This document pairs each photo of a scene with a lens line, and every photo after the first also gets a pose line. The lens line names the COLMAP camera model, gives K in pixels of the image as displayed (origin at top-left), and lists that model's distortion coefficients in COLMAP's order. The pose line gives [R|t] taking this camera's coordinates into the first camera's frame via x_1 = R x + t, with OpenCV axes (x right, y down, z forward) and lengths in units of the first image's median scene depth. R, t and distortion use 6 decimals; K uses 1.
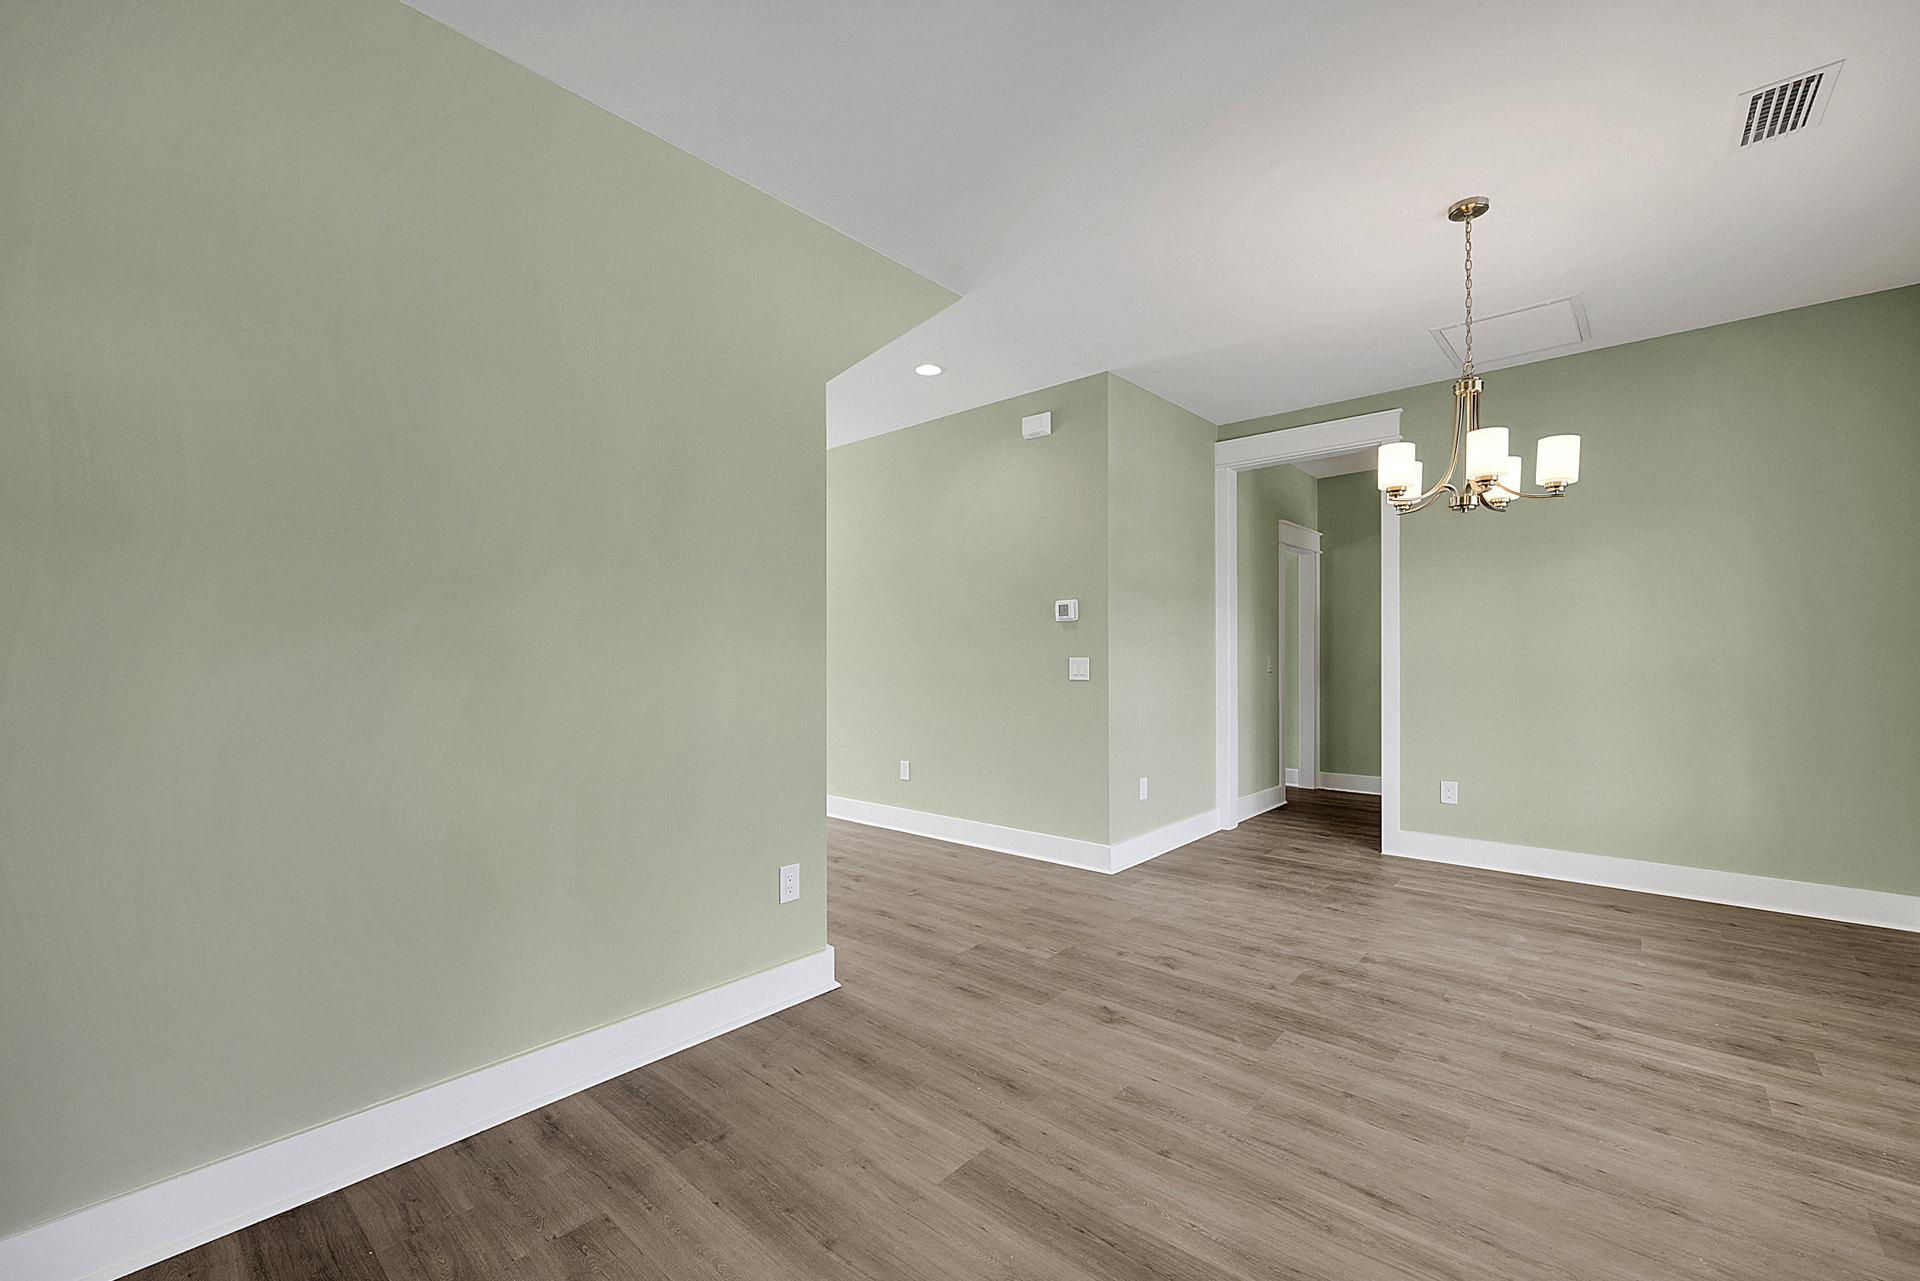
lens RADIAL K [[780.9, 0, 961.0], [0, 780.9, 647.8], [0, 0, 1]] dist [0.000621, 0.000094]
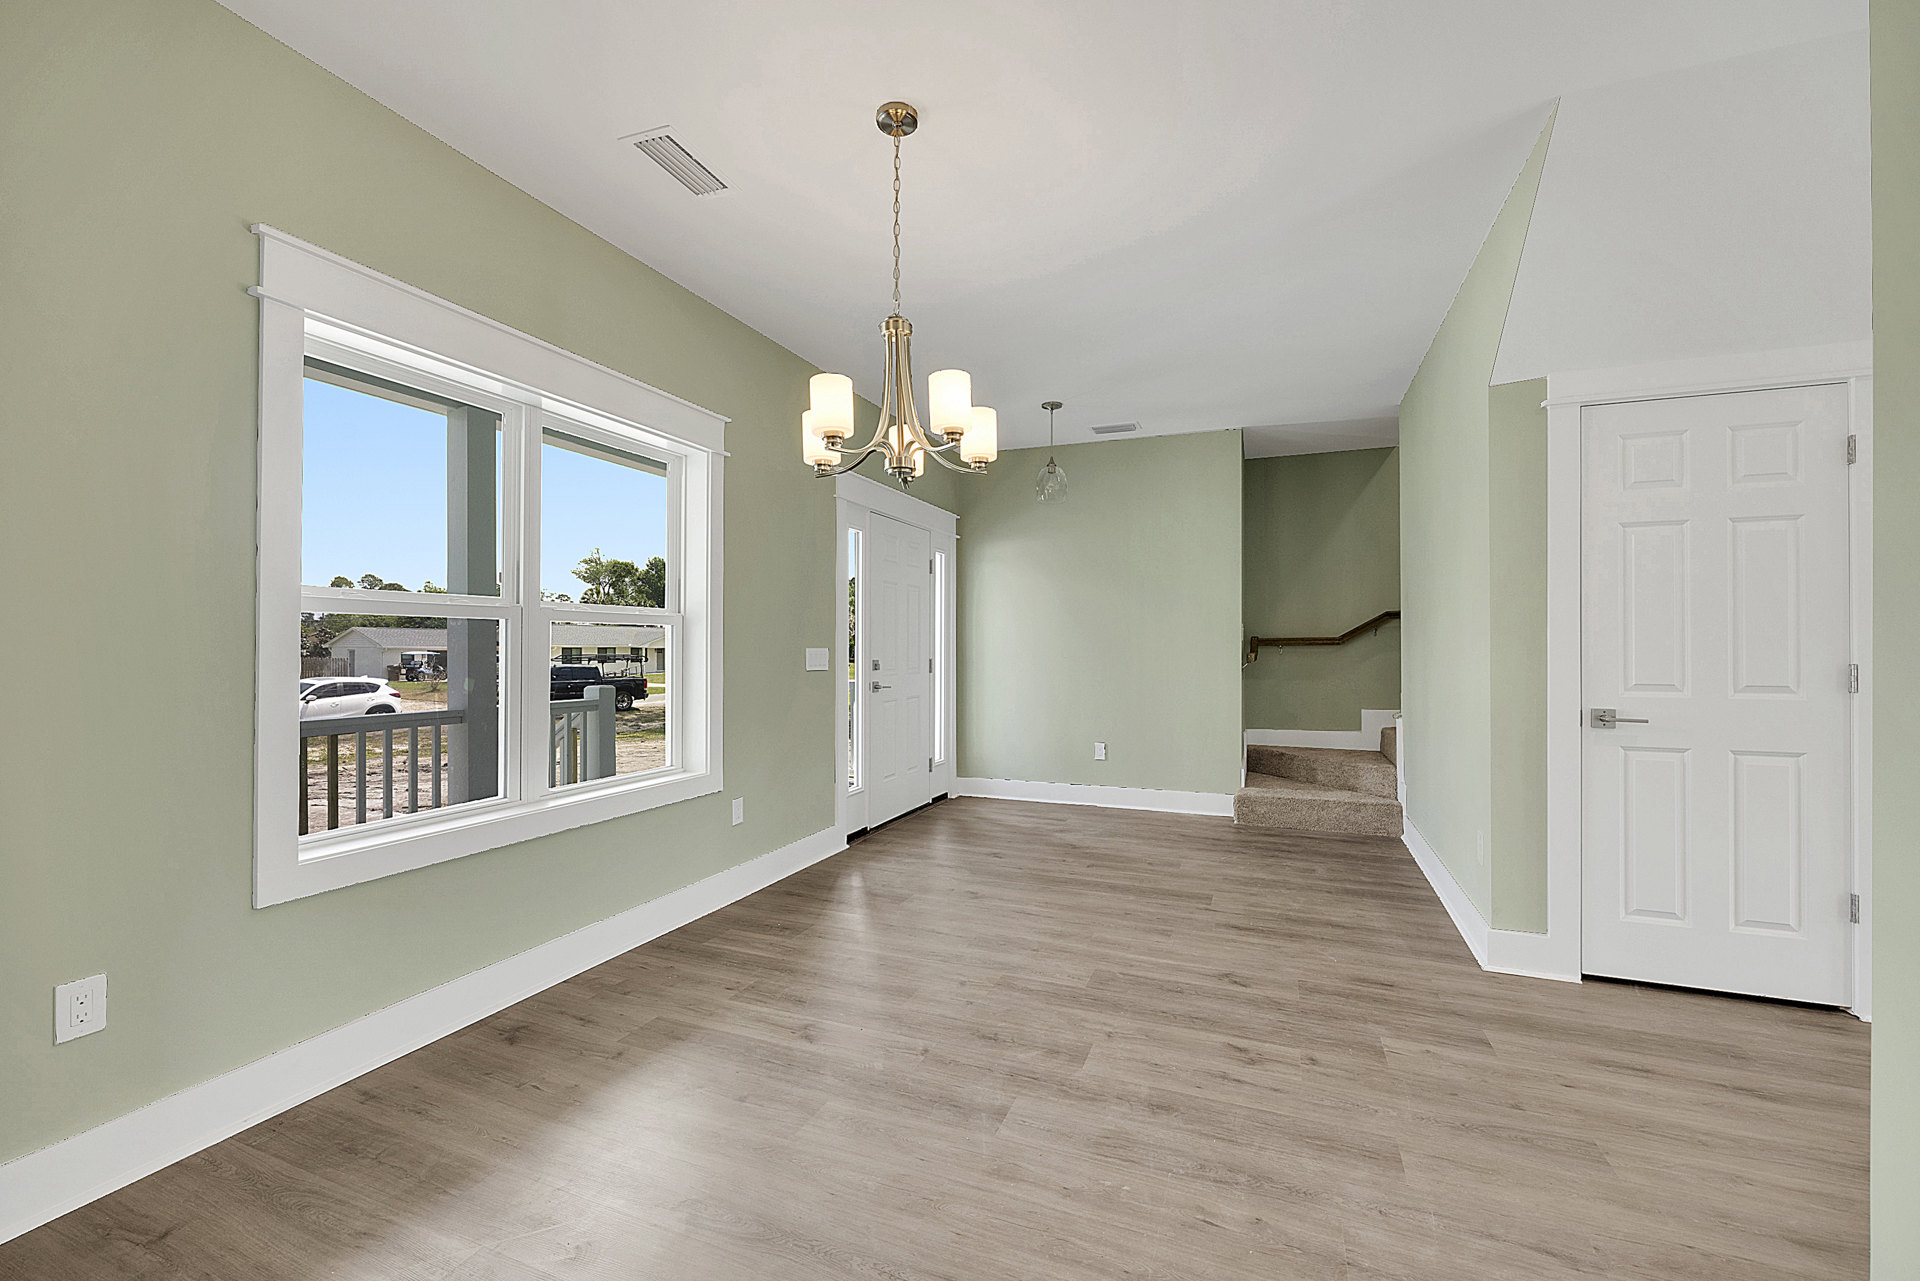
lens RADIAL K [[780.9, 0, 959.5], [0, 780.9, 637.9], [0, 0, 1]] dist [0.000621, 0.000094]
pose [[-0.944326, -0.001300, -0.329009, 0.874161], [0.005591, 0.999784, -0.019998, 0.015755], [0.328964, -0.020724, -0.944115, 1.841736]]
